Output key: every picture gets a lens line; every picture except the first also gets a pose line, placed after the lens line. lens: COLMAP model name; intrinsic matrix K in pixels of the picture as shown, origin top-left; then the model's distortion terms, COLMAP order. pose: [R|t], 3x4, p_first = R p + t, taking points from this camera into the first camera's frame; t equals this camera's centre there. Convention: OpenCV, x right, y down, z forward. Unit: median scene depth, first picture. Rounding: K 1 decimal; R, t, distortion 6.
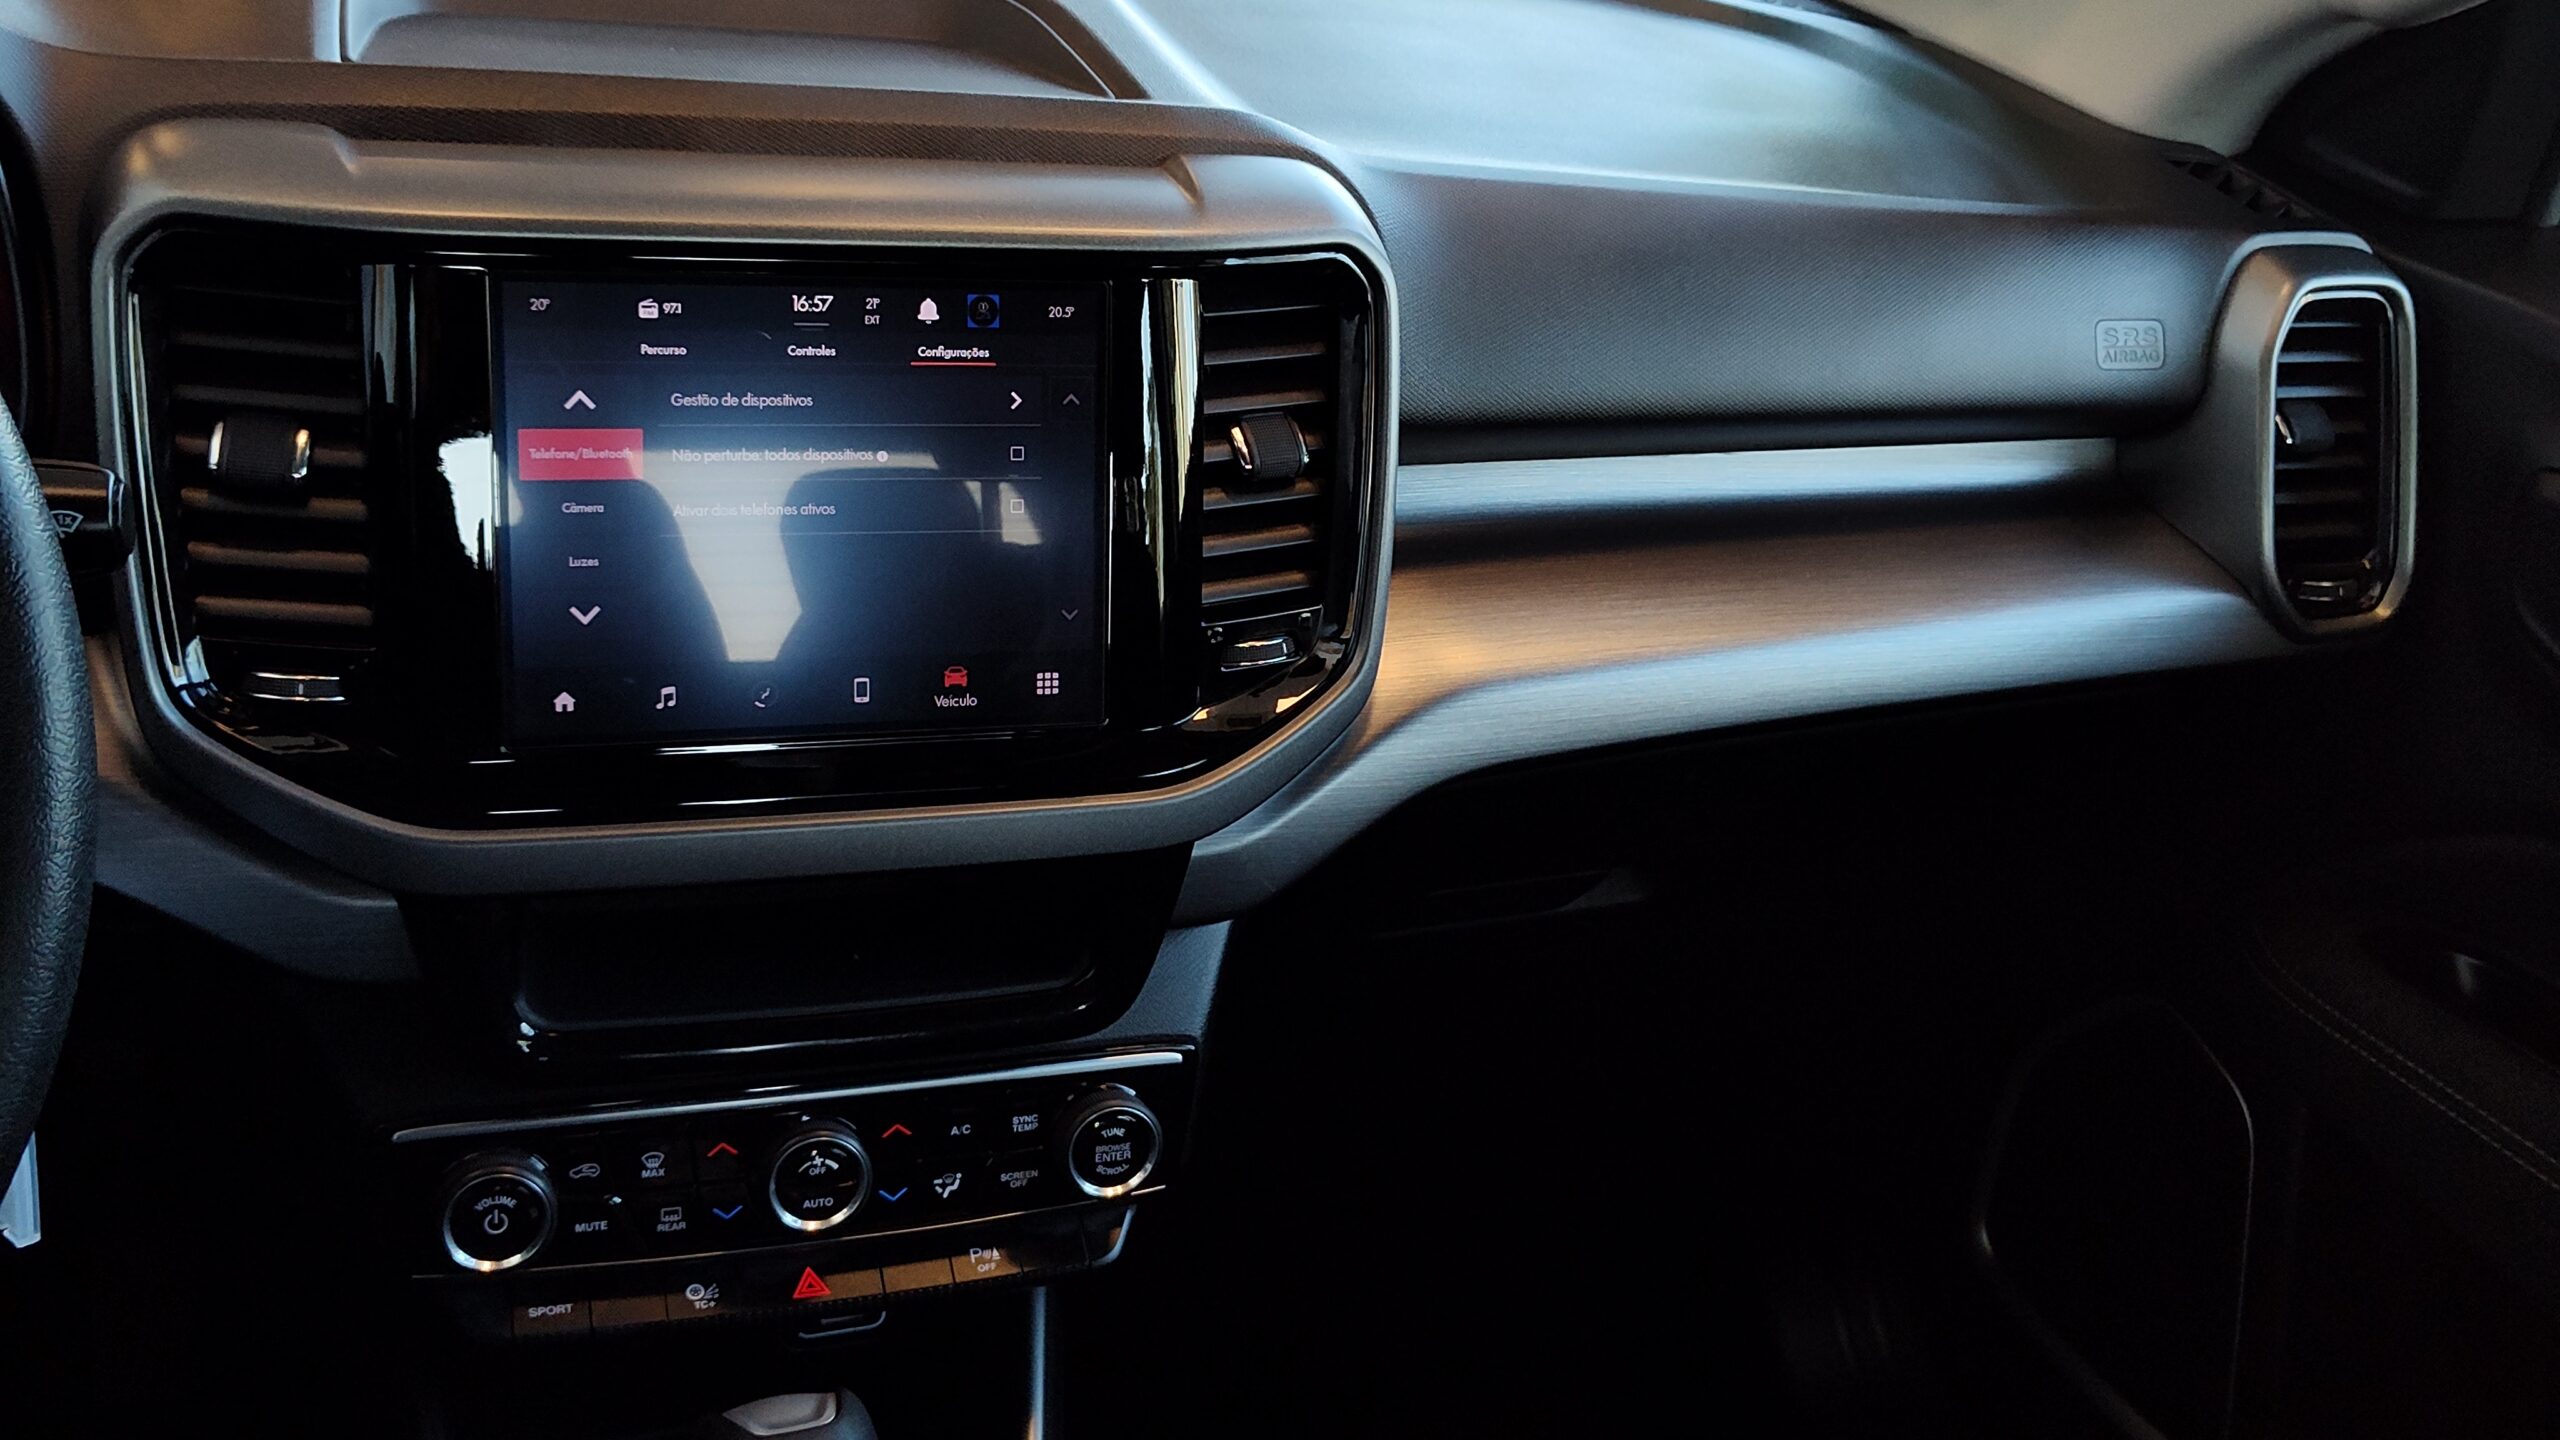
lens RADIAL K [[2619.8, 0, 1295.5], [0, 2619.8, 735.3], [0, 0, 1]] dist [0.015942, 0.000000]
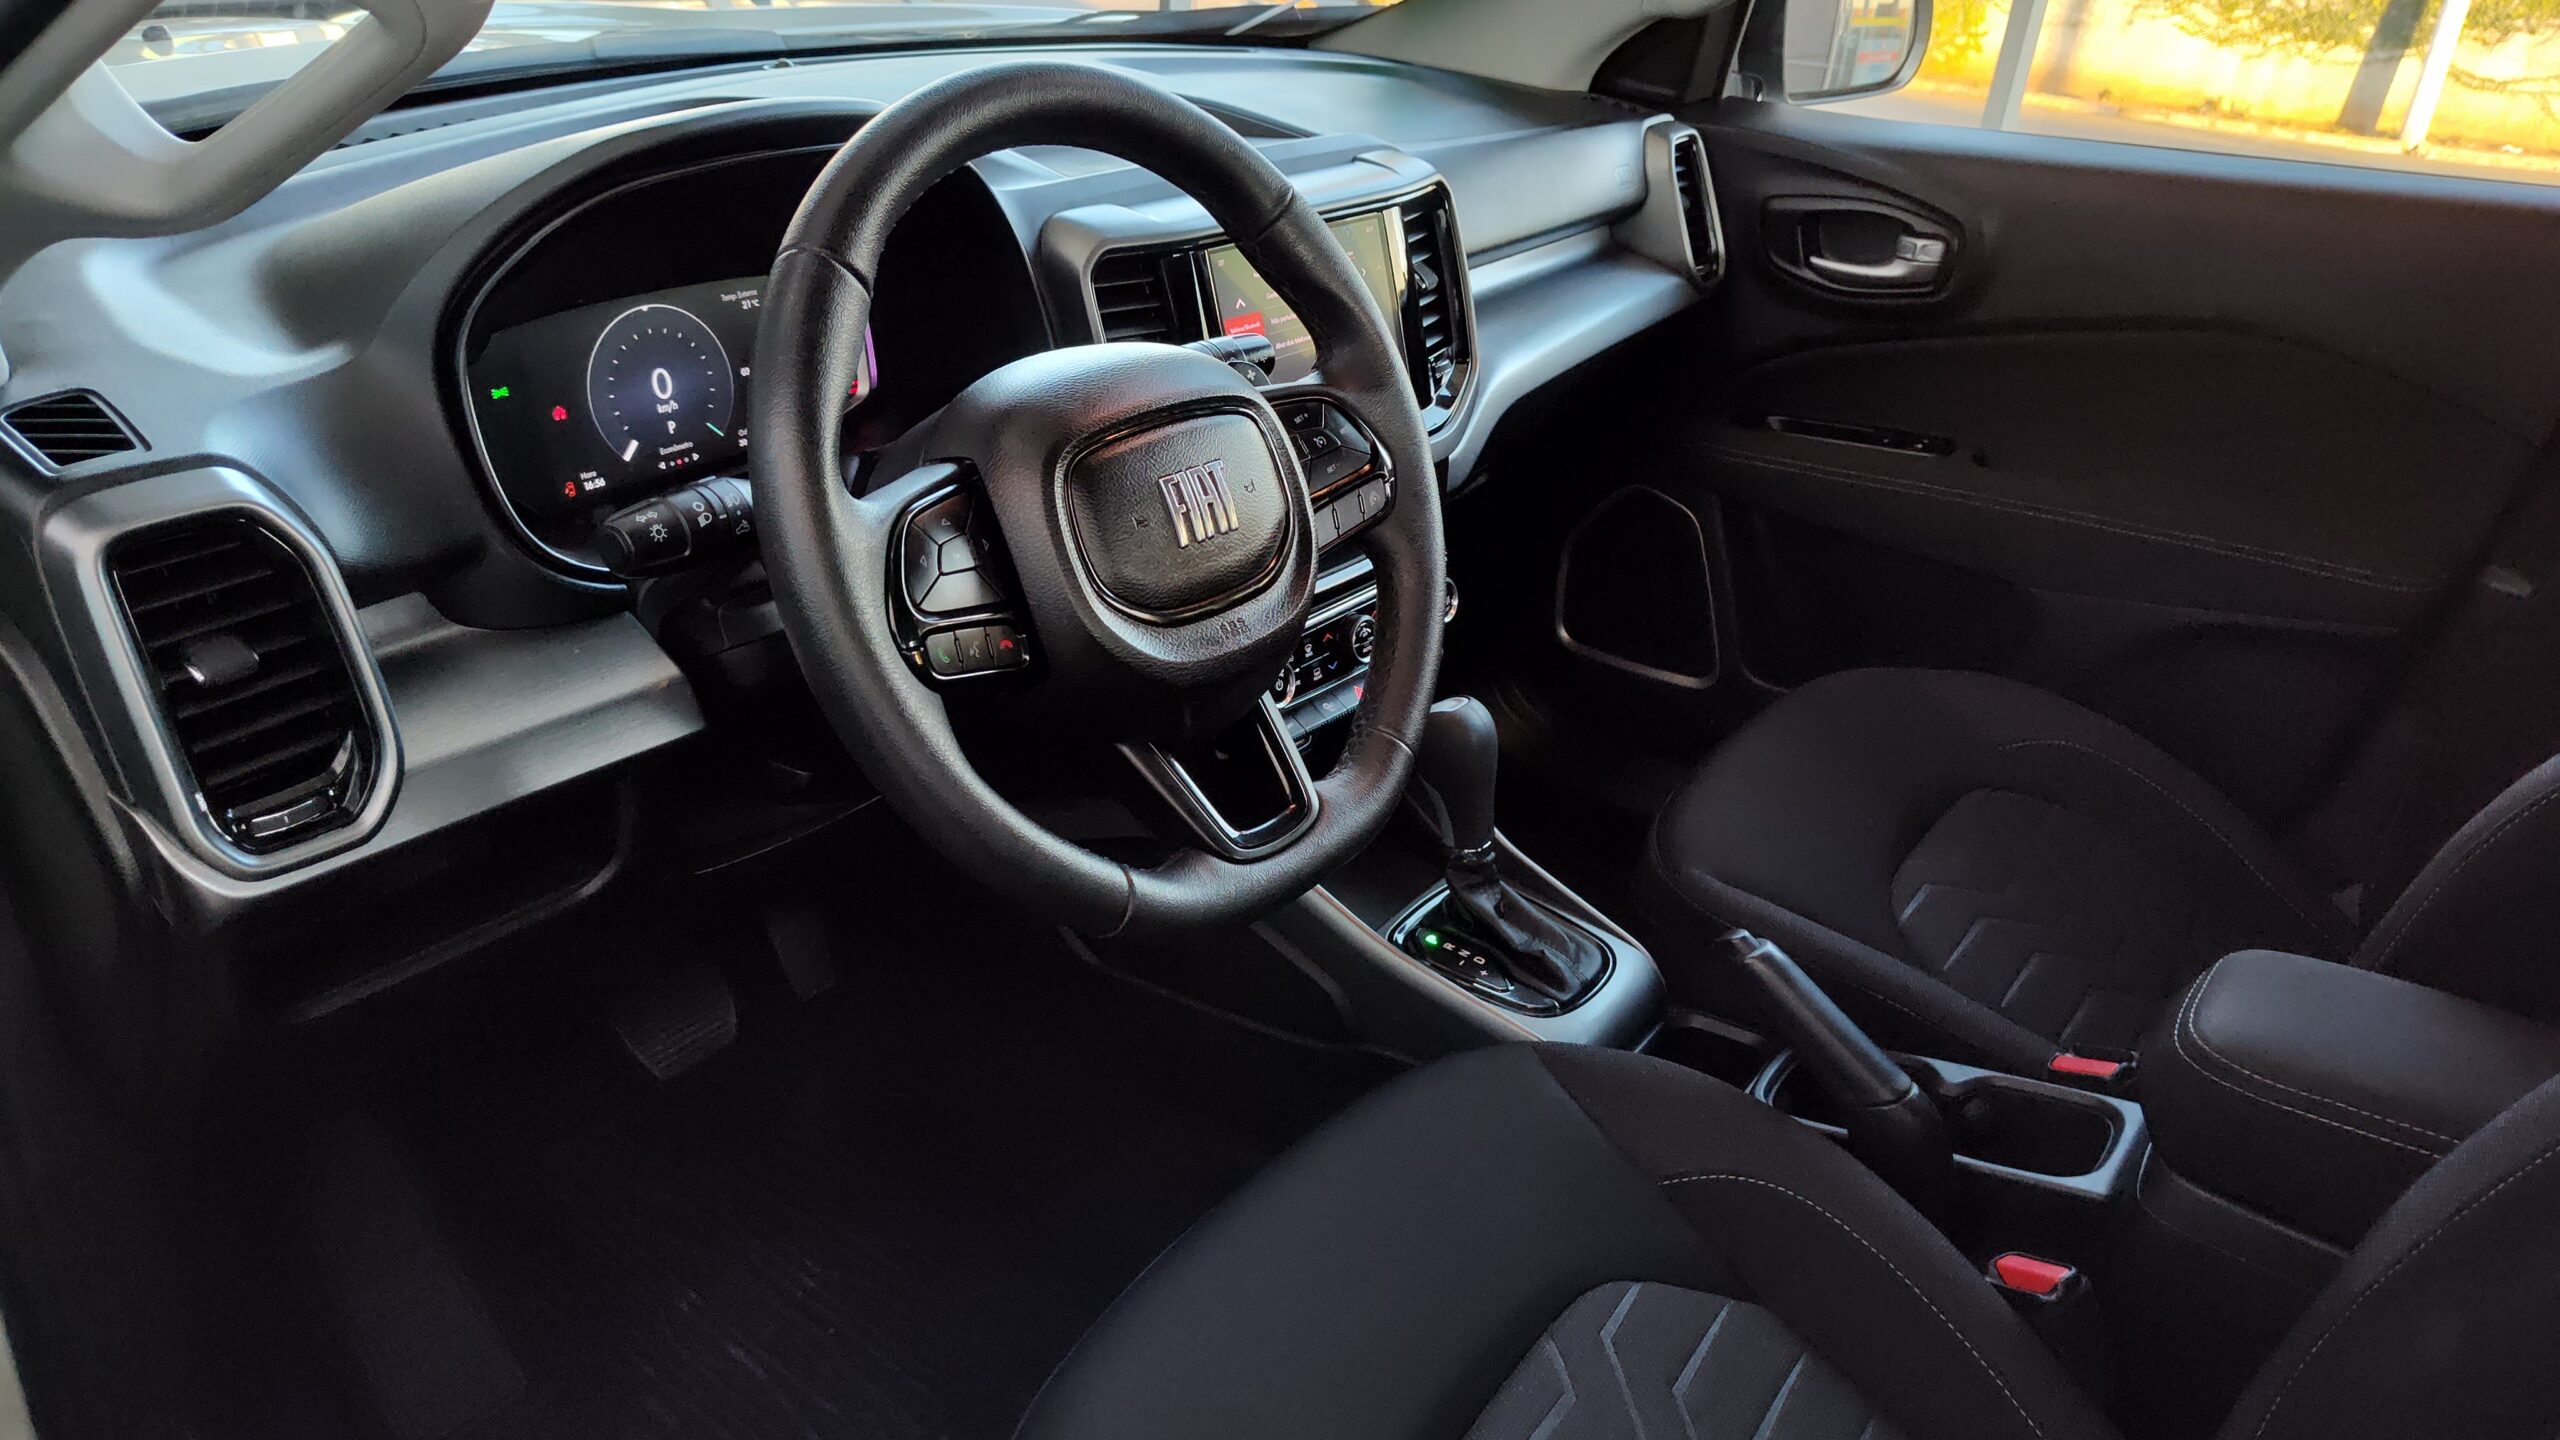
lens RADIAL K [[1738.9, 0, 1285.6], [0, 1738.9, 718.3], [0, 0, 1]] dist [0.032762, -0.035848]
pose [[0.866142, -0.317561, 0.385944, -0.825481], [0.294841, 0.948172, 0.118483, 0.038628], [-0.403567, 0.011169, 0.914882, -0.326593]]
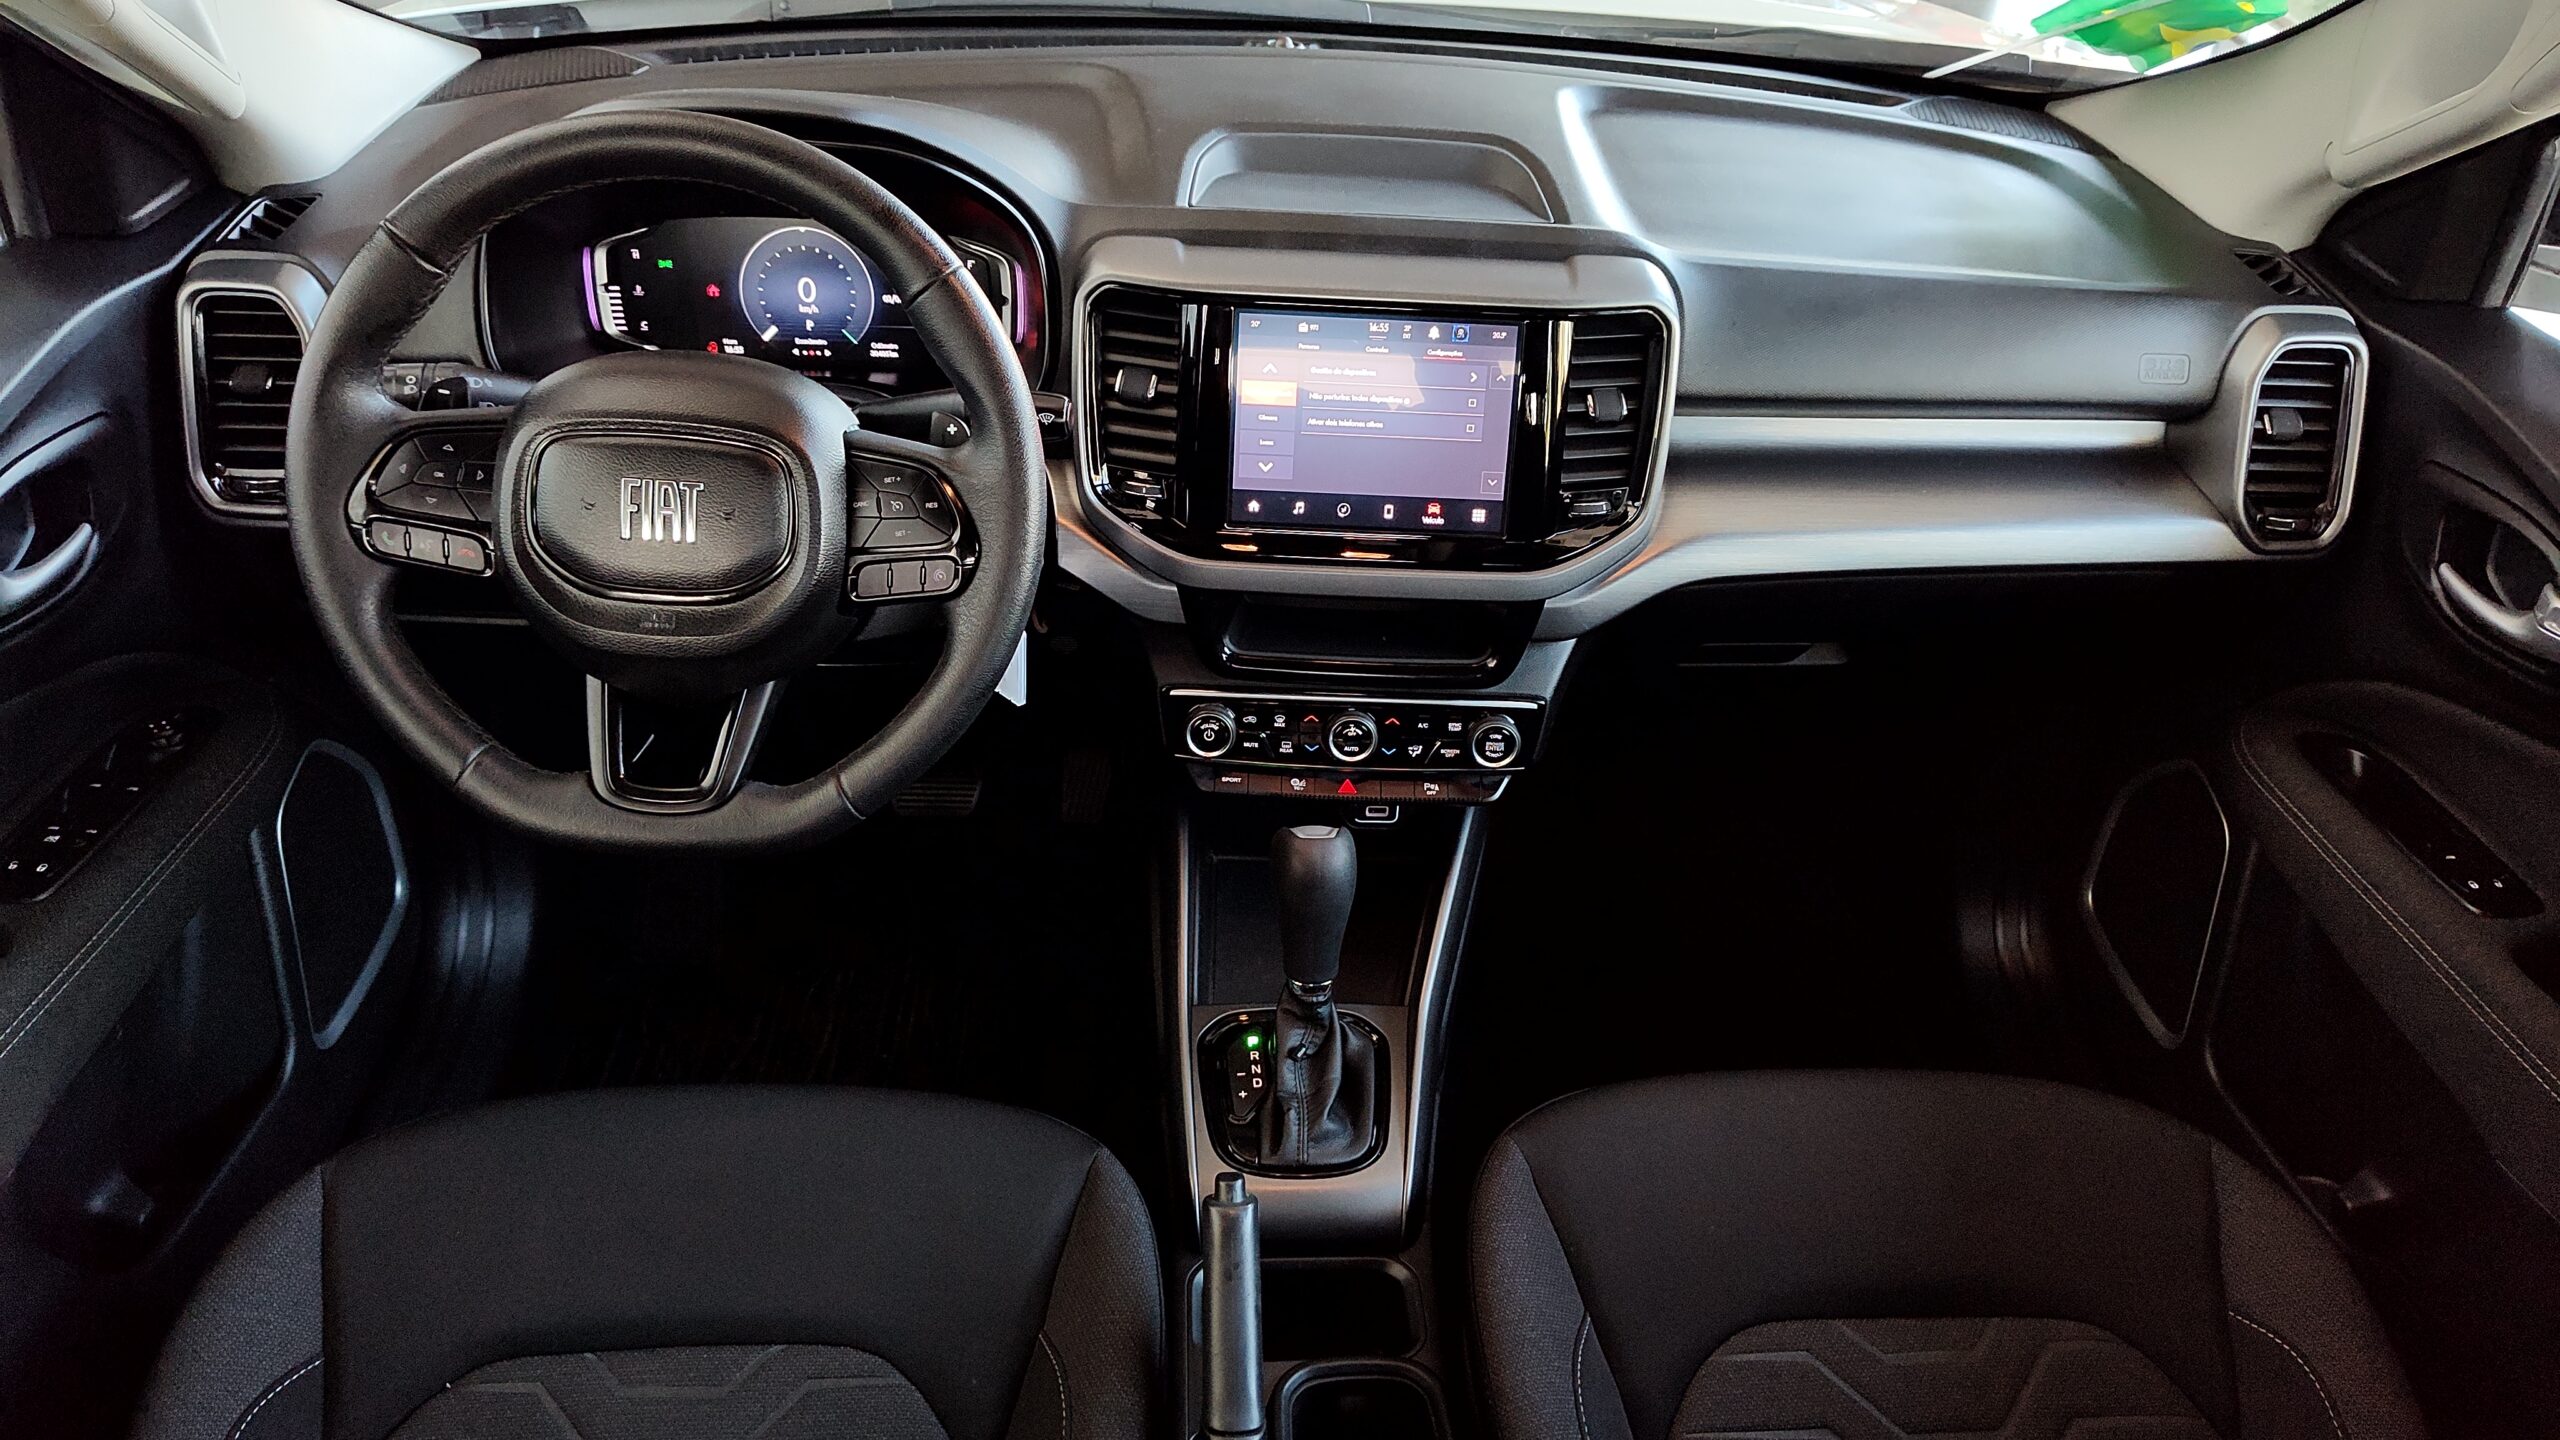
lens RADIAL K [[1738.9, 0, 1281.0], [0, 1738.9, 723.1], [0, 0, 1]] dist [0.032762, -0.035848]
pose [[0.934244, 0.122186, -0.335052, 0.236453], [-0.087855, 0.989376, 0.115831, -0.003100], [0.345645, -0.078778, 0.935053, -0.350373]]
